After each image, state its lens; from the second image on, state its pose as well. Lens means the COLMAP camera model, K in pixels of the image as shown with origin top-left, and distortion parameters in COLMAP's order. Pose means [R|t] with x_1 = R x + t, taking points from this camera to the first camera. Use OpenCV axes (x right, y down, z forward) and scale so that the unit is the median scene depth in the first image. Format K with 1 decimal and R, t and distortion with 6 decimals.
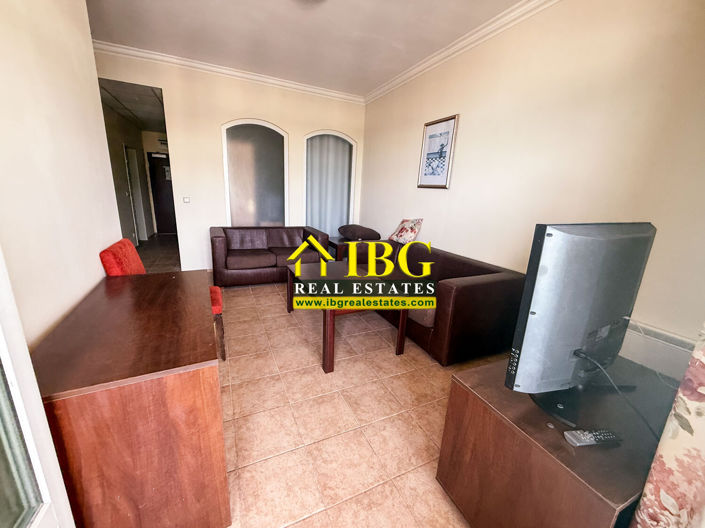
lens RADIAL K [[282.4, 0, 351.1], [0, 282.4, 263.6], [0, 0, 1]] dist [0.001258, 0.000232]
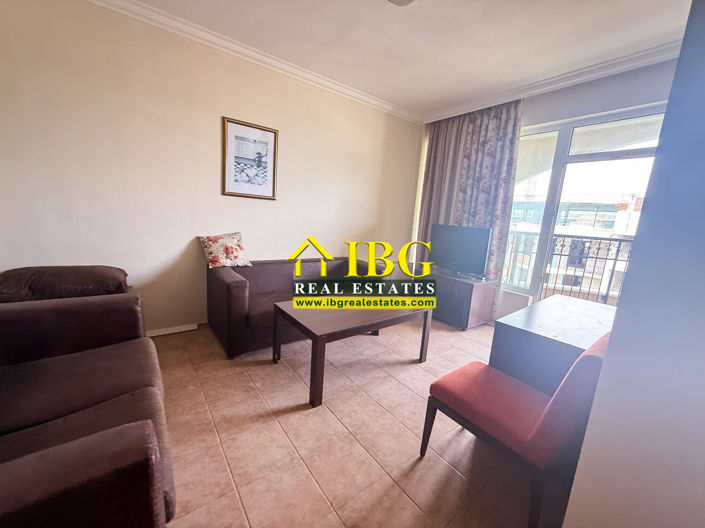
lens RADIAL K [[282.4, 0, 351.1], [0, 282.4, 263.6], [0, 0, 1]] dist [0.001258, 0.000232]
pose [[-0.203337, -0.223456, 0.953269, -0.727877], [0.174650, 0.949716, 0.259877, -0.260171], [-0.963406, 0.219331, -0.154086, 0.925654]]
